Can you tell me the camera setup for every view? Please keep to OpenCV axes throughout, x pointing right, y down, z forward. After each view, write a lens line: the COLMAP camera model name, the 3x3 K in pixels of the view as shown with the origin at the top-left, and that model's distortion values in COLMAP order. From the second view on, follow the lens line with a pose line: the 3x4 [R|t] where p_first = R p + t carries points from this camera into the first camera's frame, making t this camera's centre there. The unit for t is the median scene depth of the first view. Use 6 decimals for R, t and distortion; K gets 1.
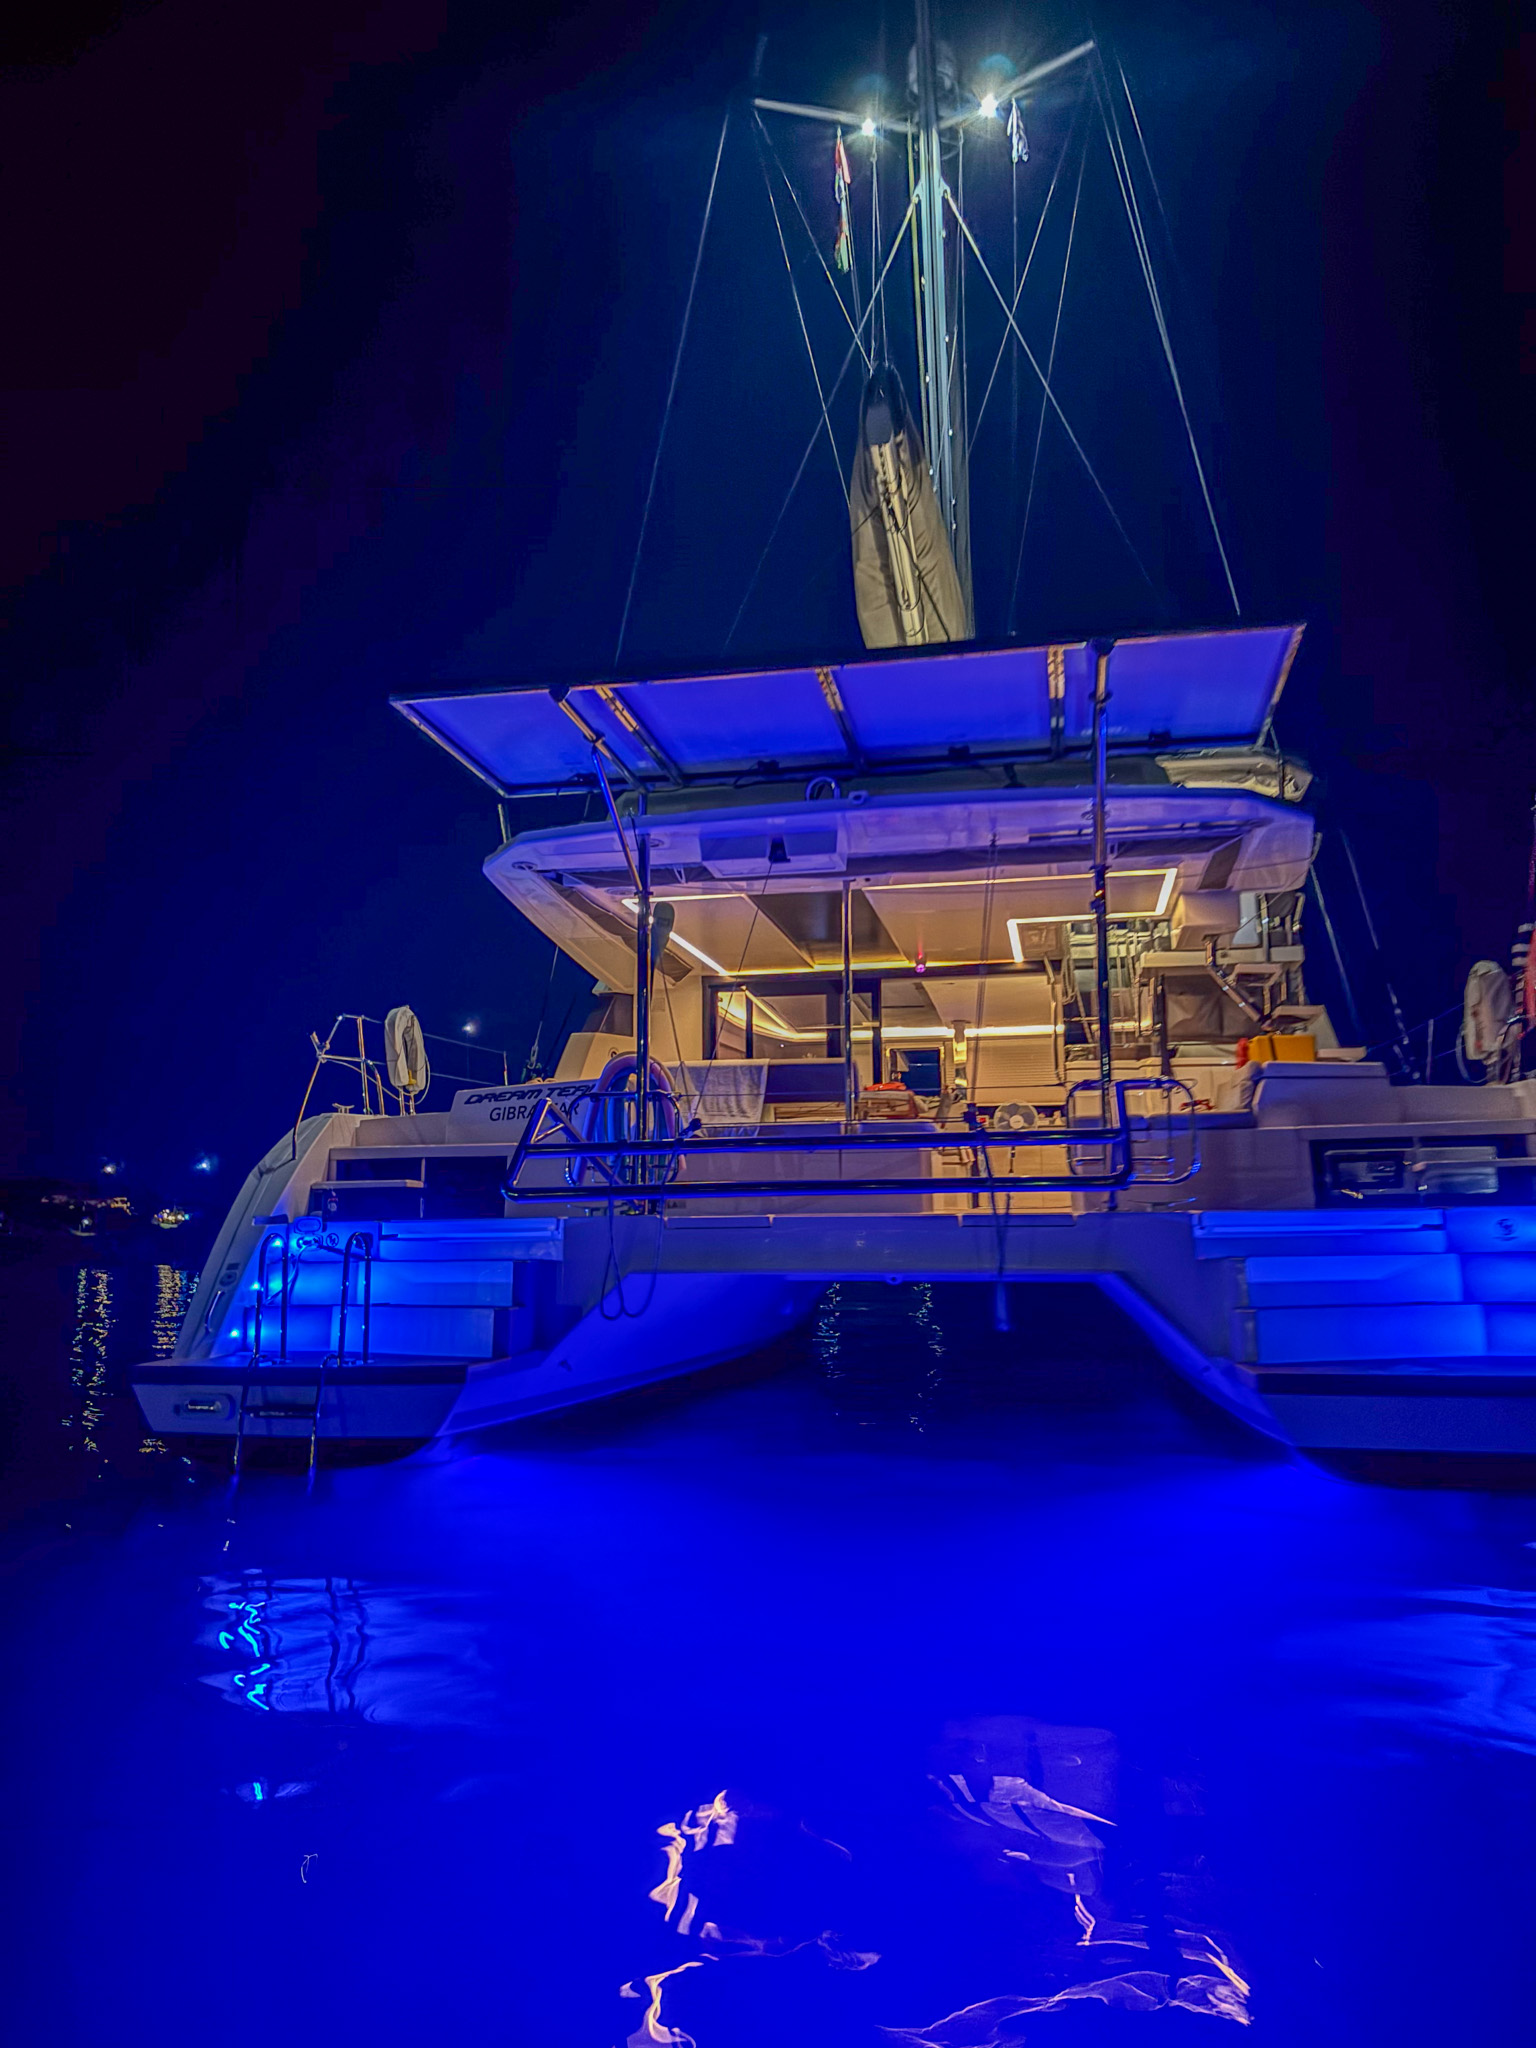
lens RADIAL K [[1543.5, 0, 760.6], [0, 1543.5, 1026.0], [0, 0, 1]] dist [0.008903, 0.006414]
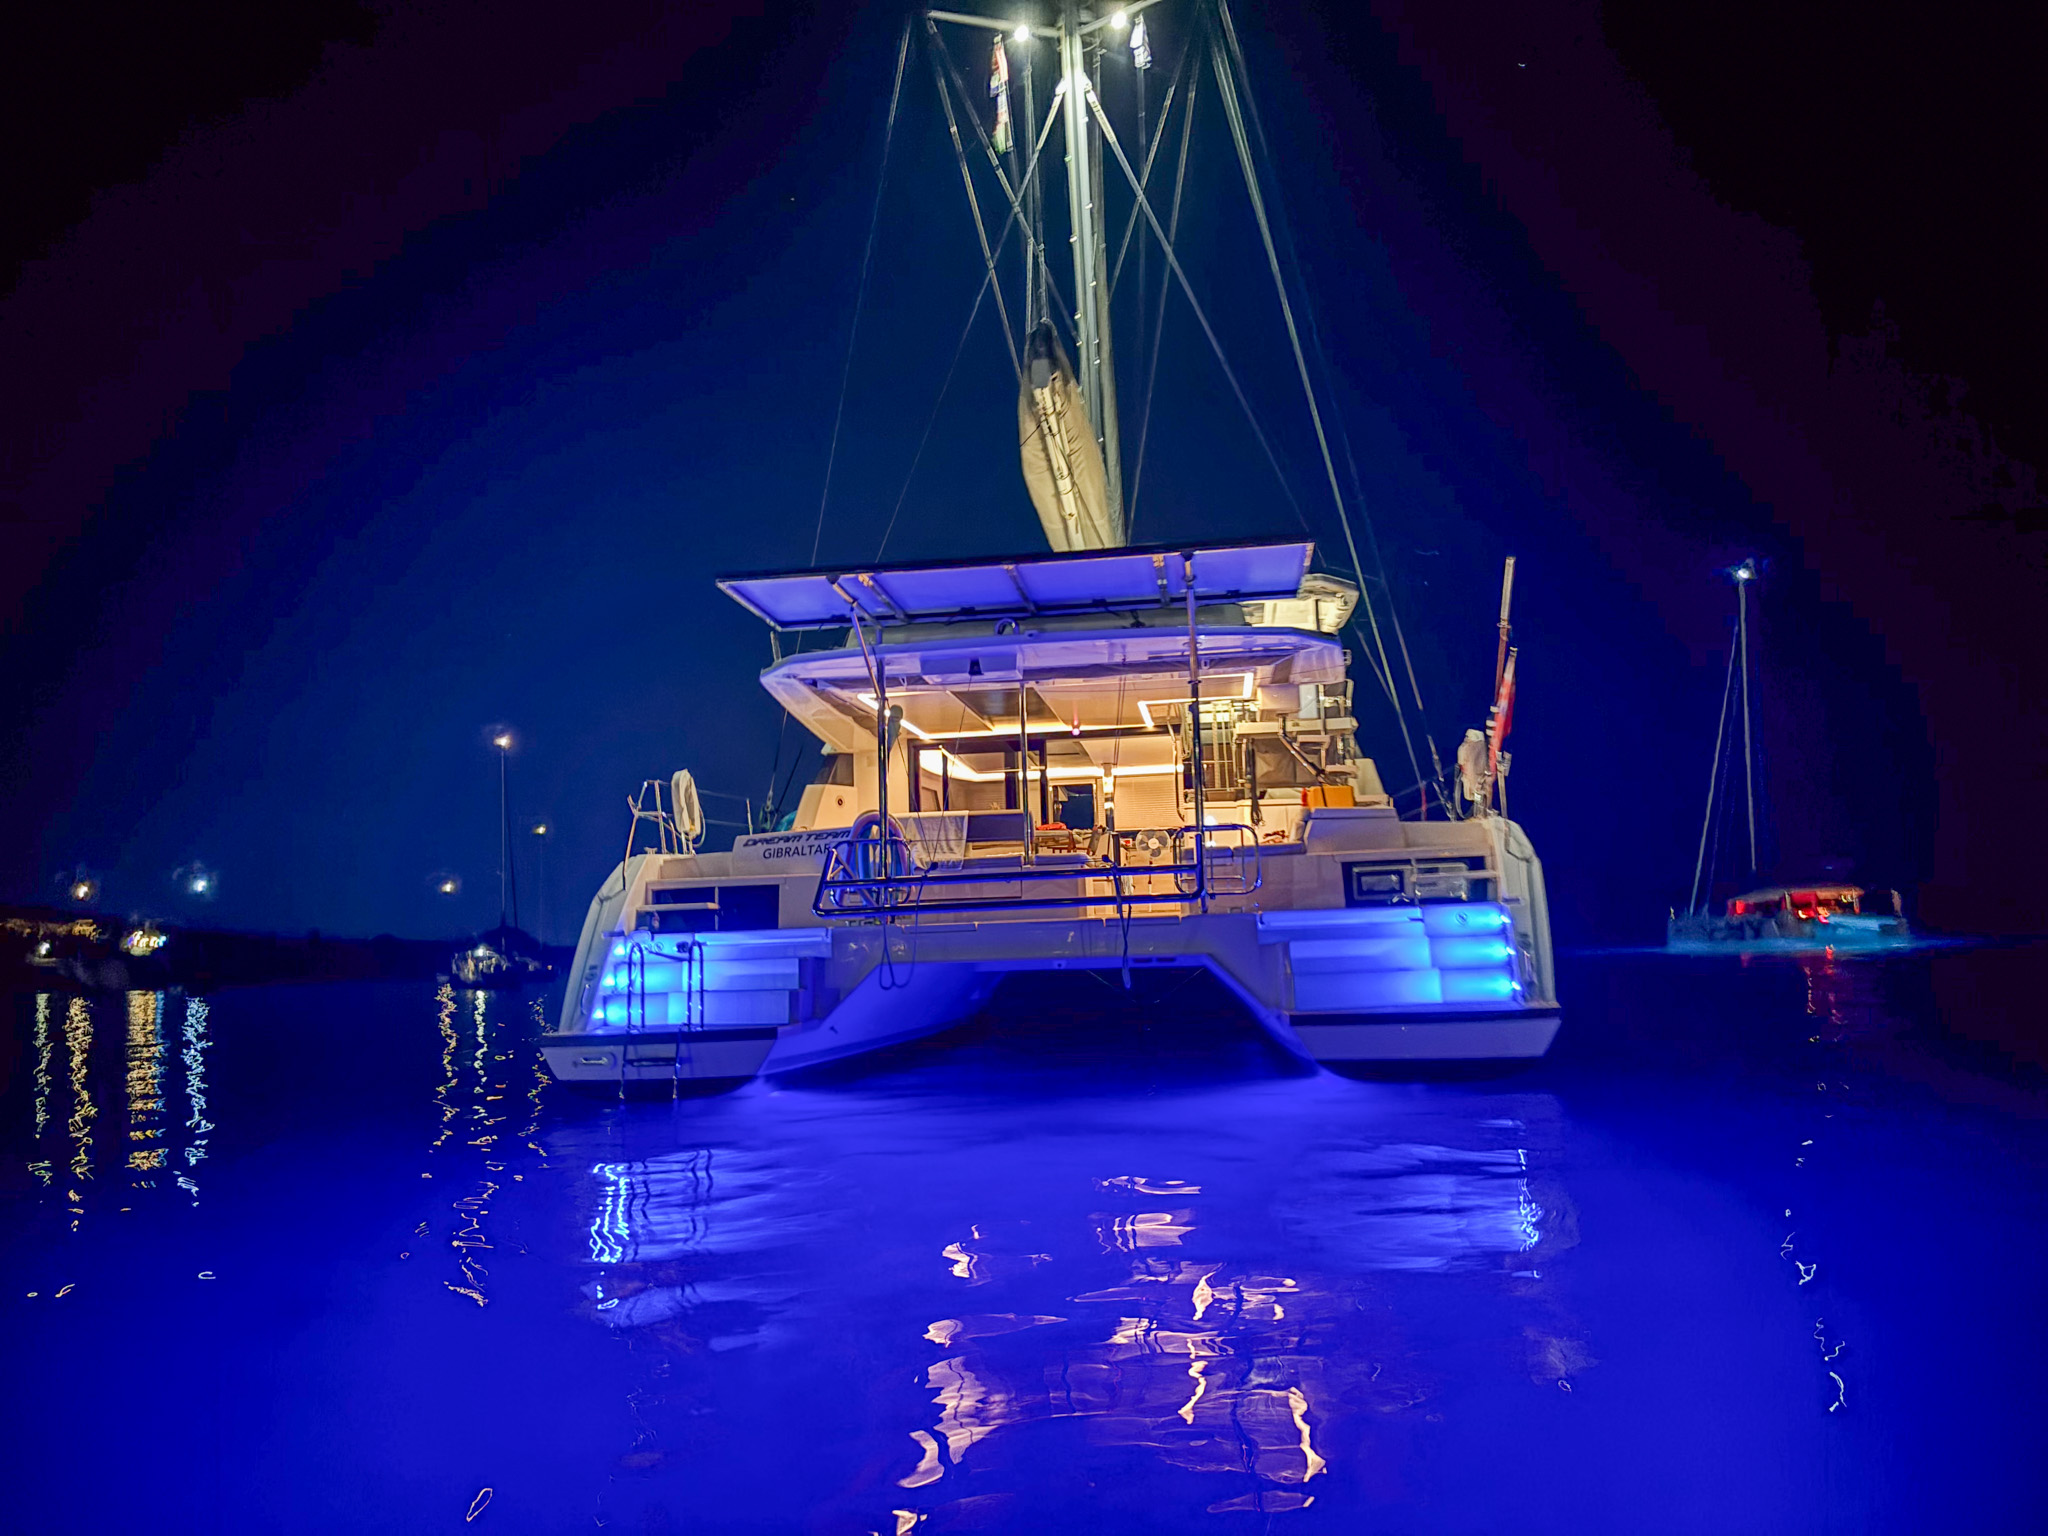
lens RADIAL K [[1543.5, 0, 1028.4], [0, 1543.5, 772.5], [0, 0, 1]] dist [0.008903, 0.006414]
pose [[0.997359, -0.018057, 0.070349, -0.037644], [0.016208, 0.999510, 0.026762, -0.049363], [-0.070798, -0.025551, 0.997163, -0.393553]]
